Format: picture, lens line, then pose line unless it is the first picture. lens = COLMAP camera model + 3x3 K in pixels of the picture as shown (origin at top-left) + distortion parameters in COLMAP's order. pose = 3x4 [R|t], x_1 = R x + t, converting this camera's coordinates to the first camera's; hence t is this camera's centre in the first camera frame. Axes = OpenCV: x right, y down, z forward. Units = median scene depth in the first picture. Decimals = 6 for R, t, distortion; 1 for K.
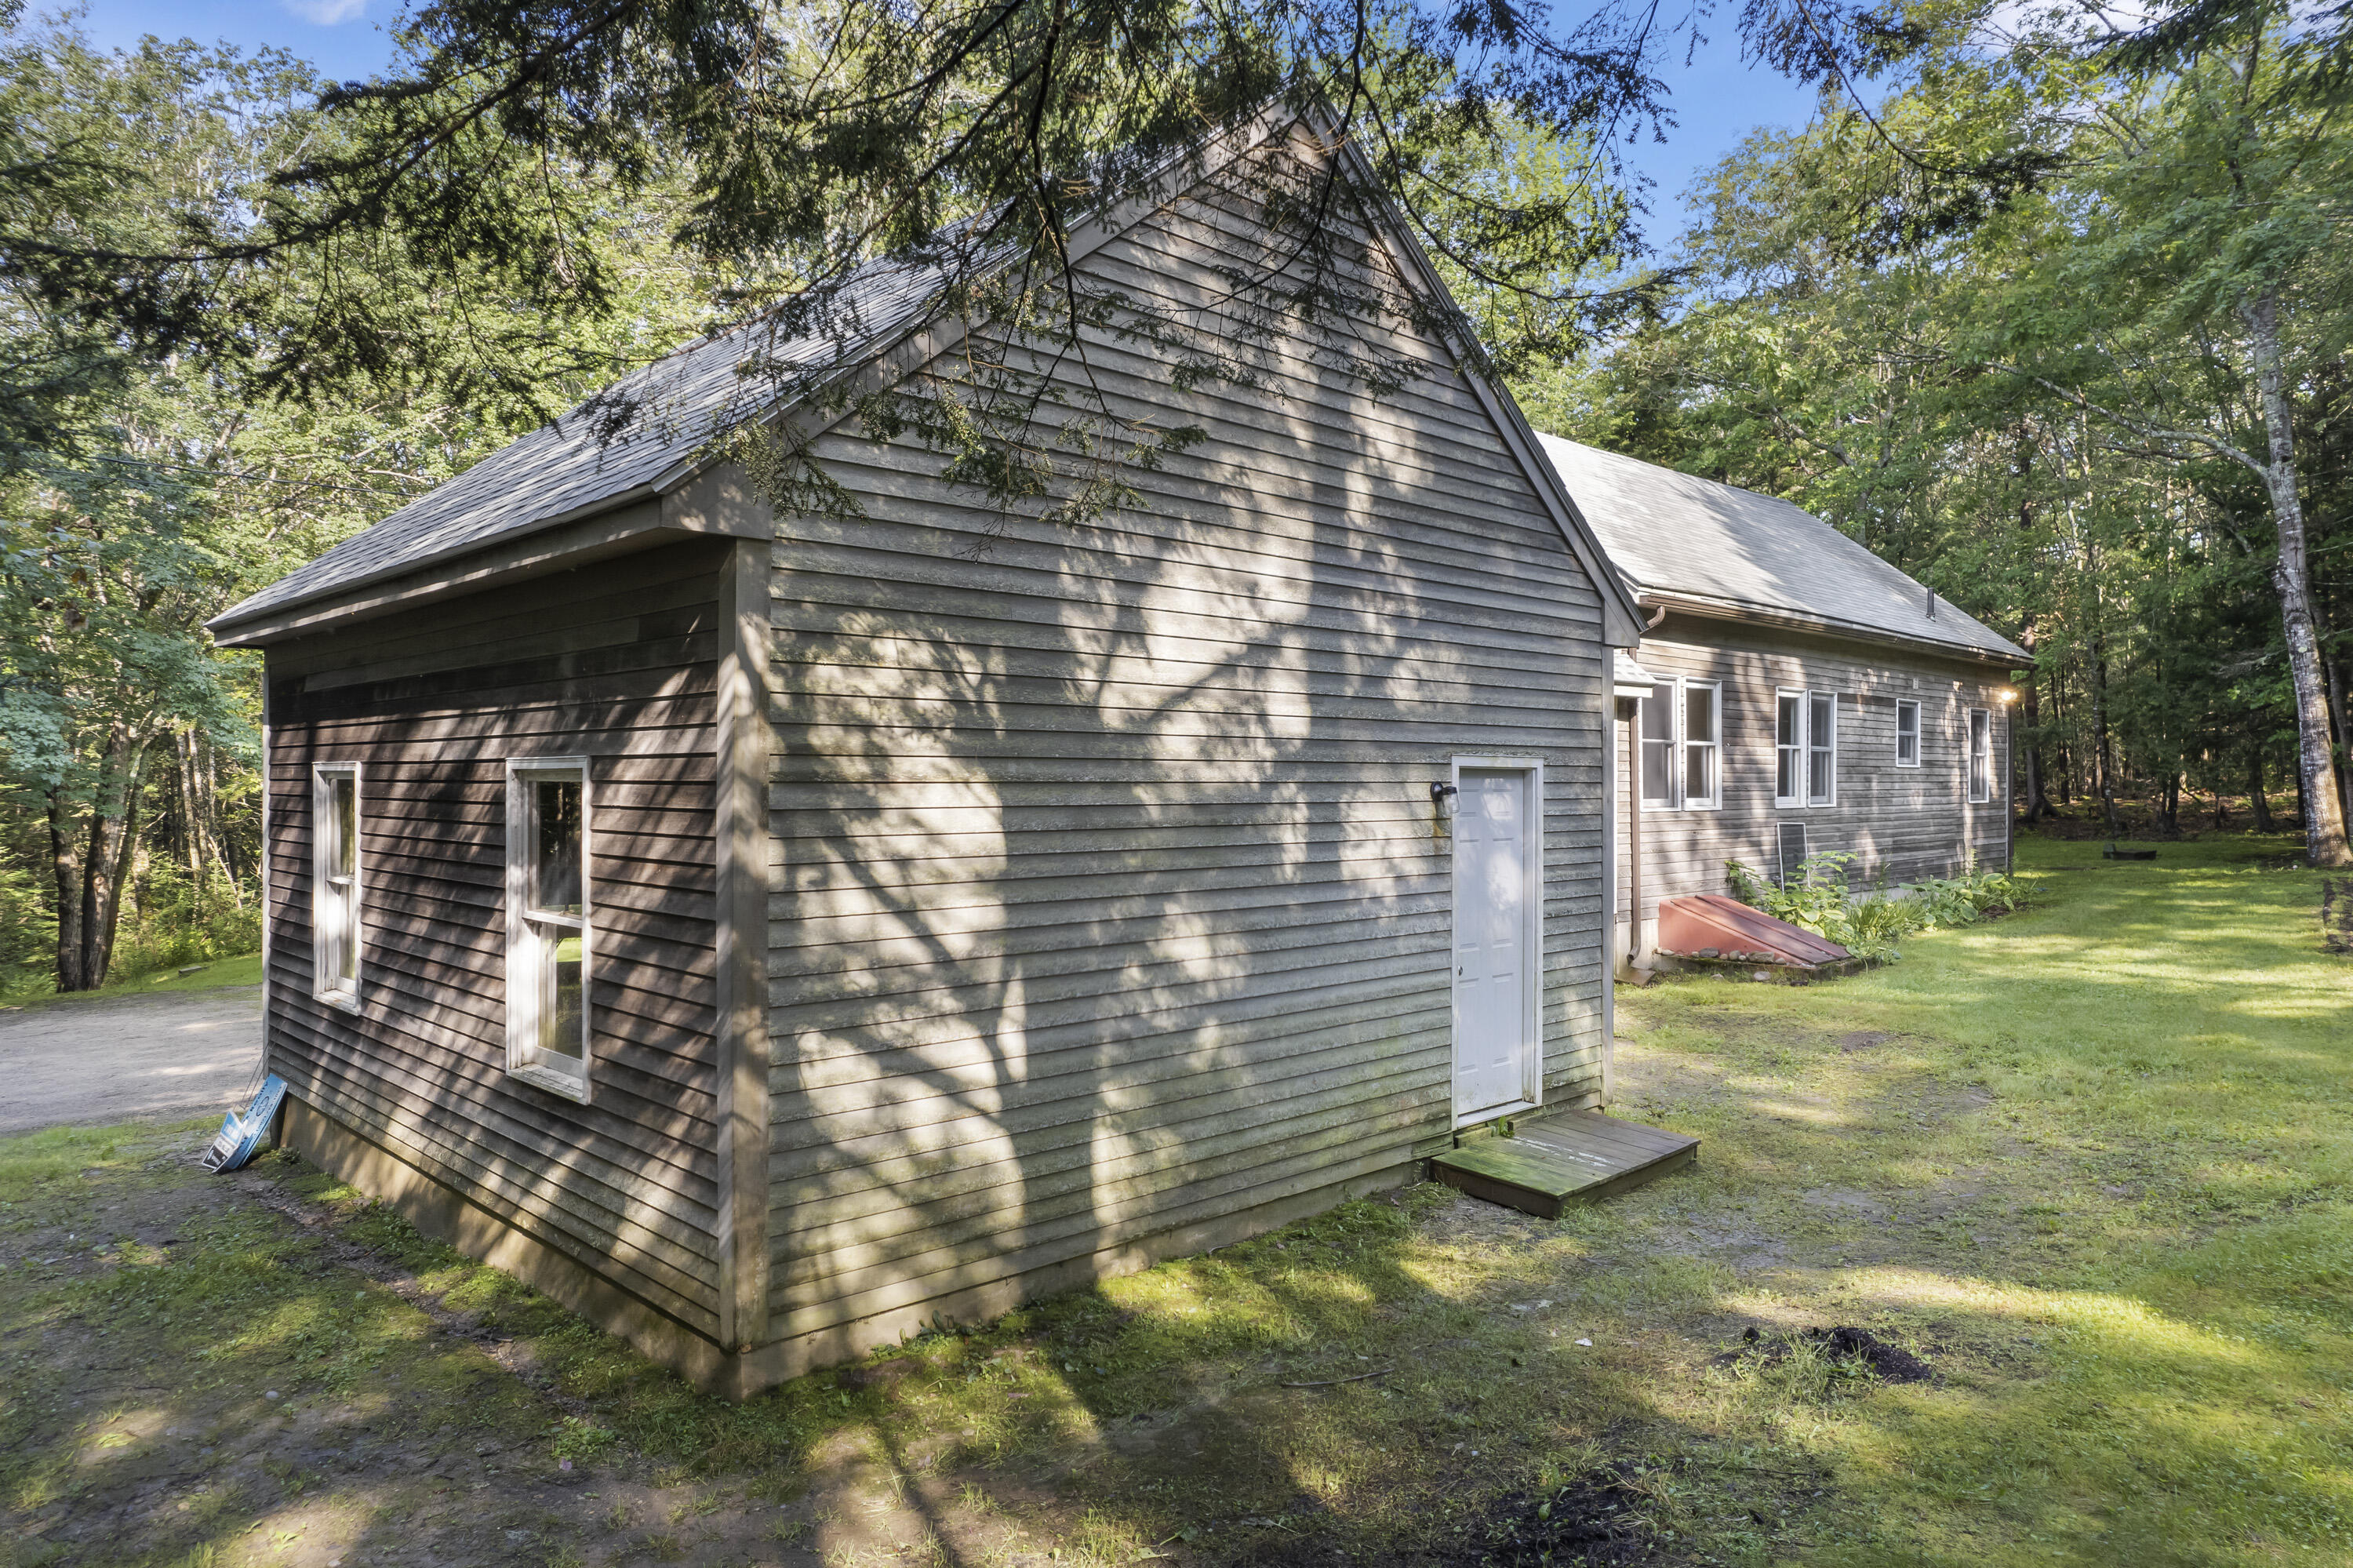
lens RADIAL K [[1523.4, 0, 1176.5], [0, 1523.4, 784.0], [0, 0, 1]] dist [-0.083266, 0.075081]
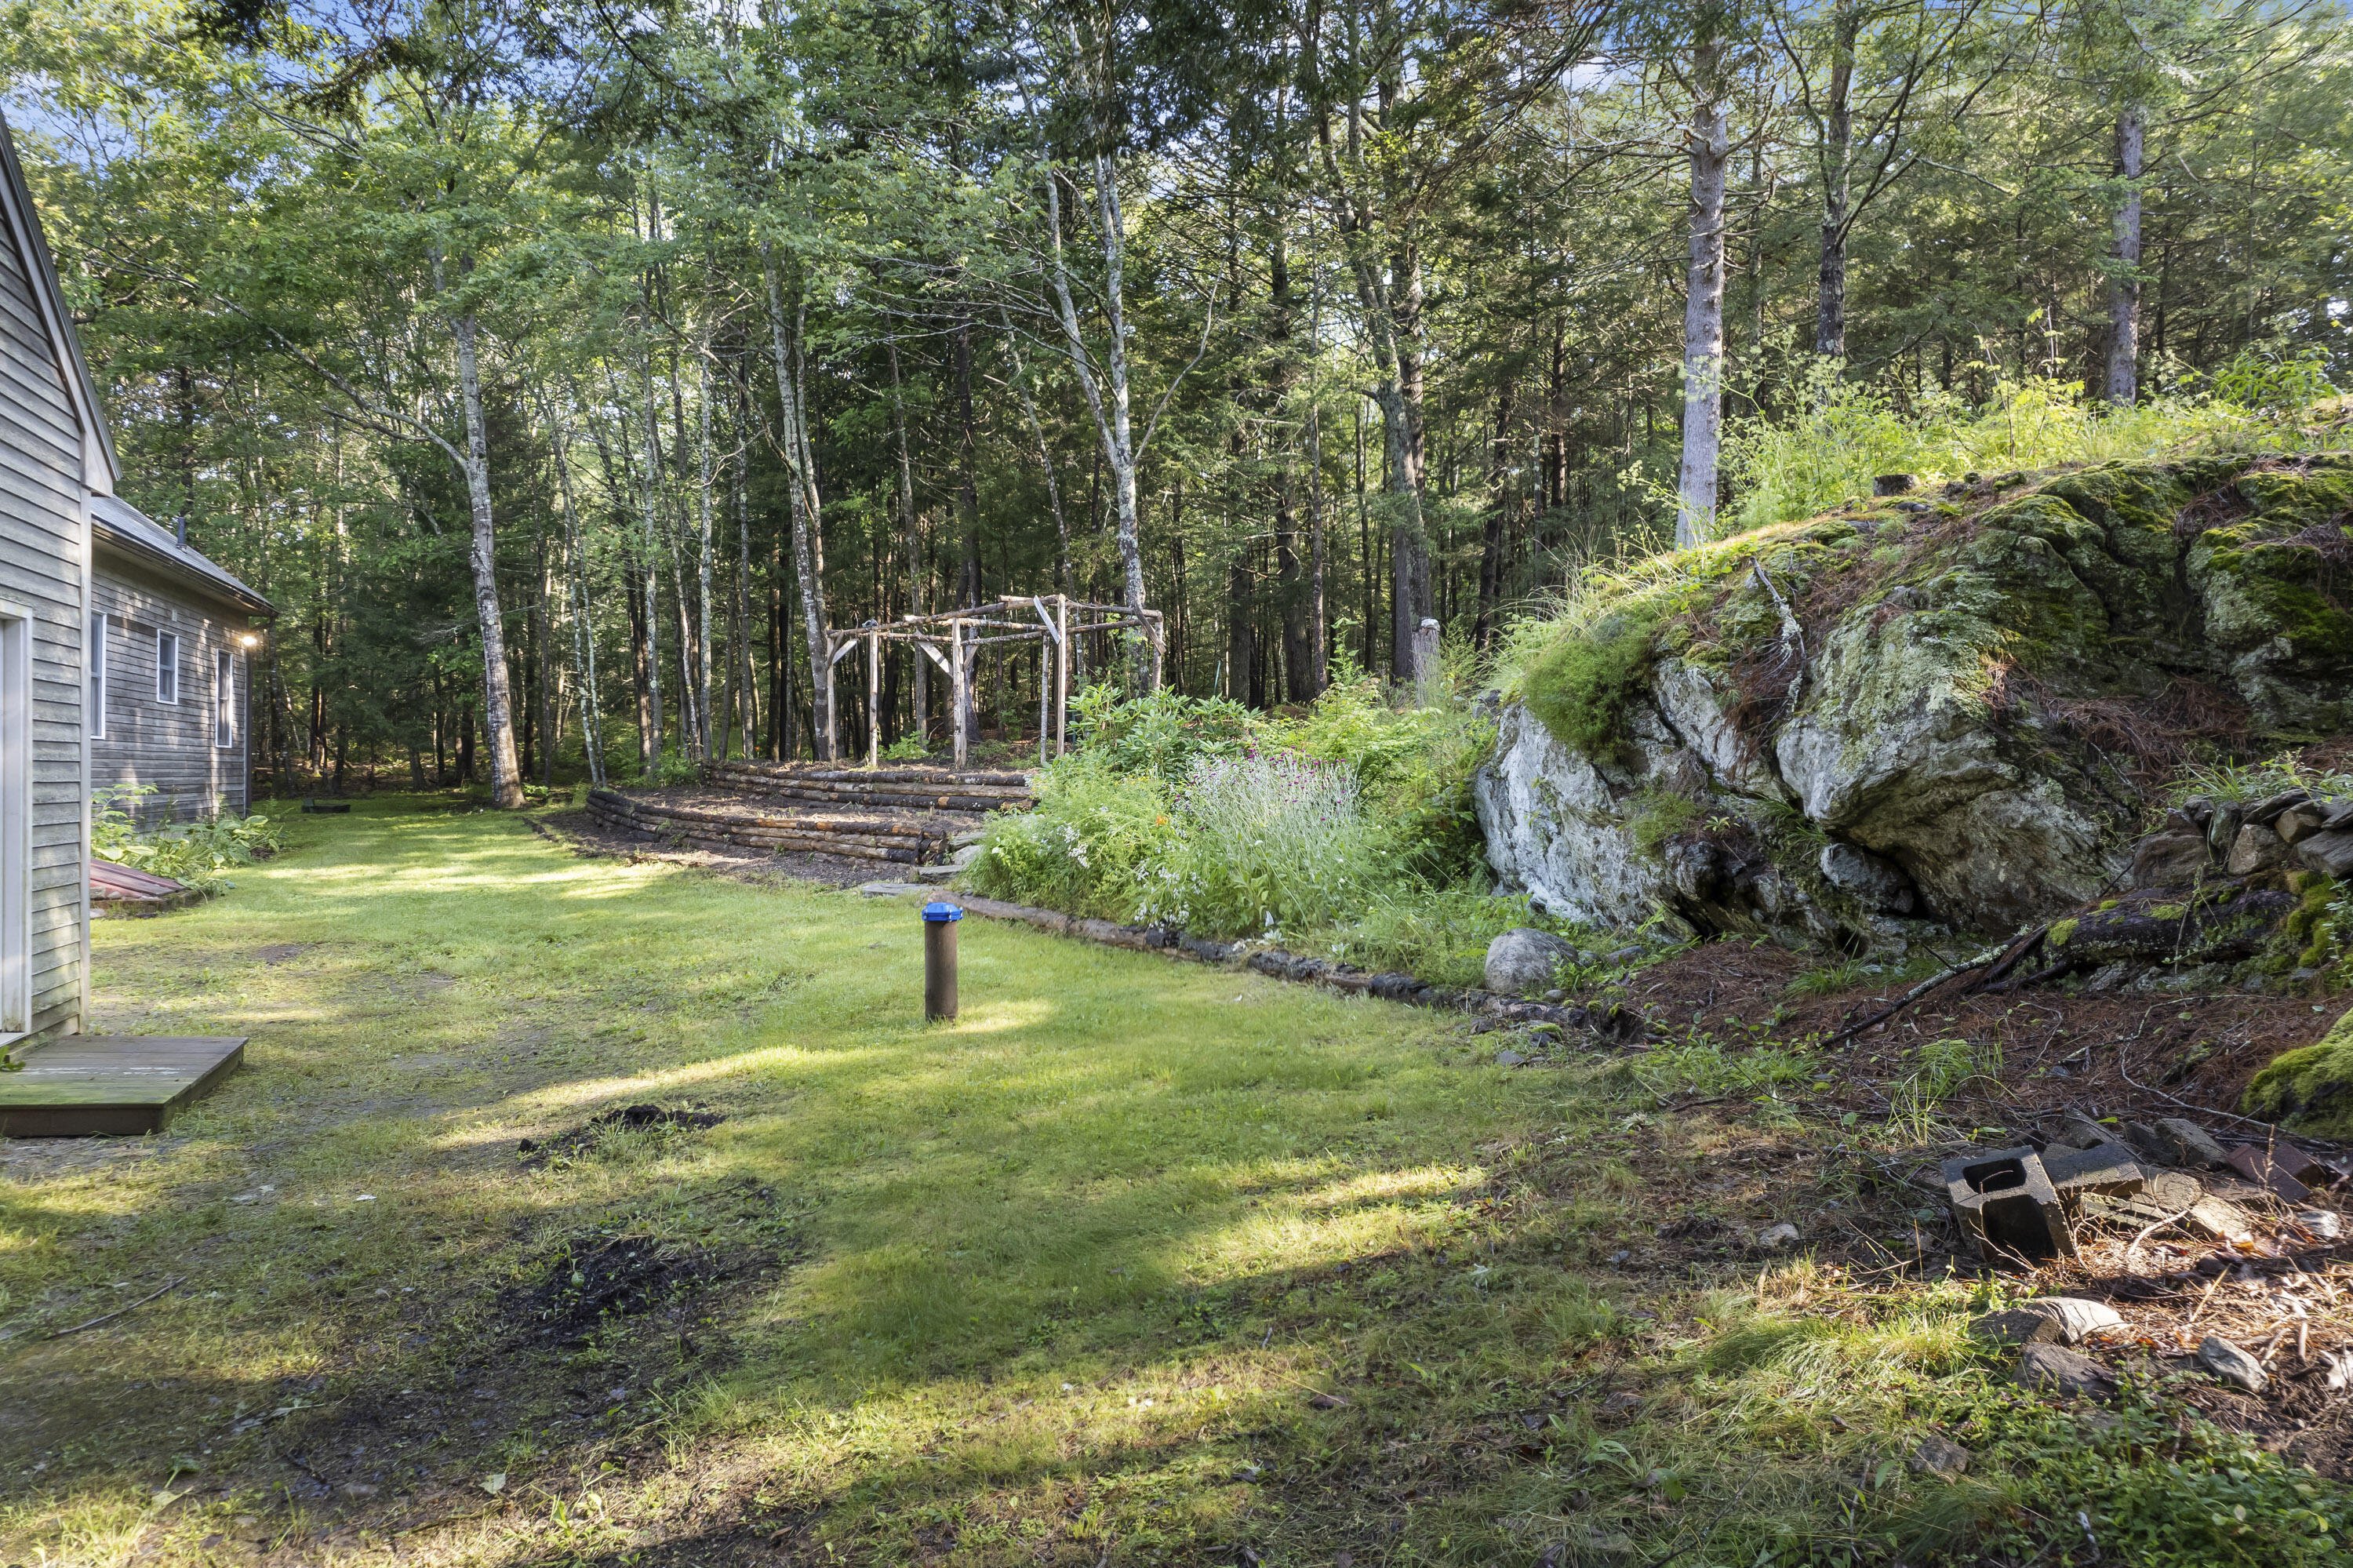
lens RADIAL K [[1523.4, 0, 1176.5], [0, 1523.4, 784.0], [0, 0, 1]] dist [-0.083266, 0.075081]
pose [[0.386700, 0.001154, 0.922205, -0.130623], [-0.003354, 0.999994, 0.000155, 0.038119], [-0.922200, -0.003153, 0.386701, 0.060639]]
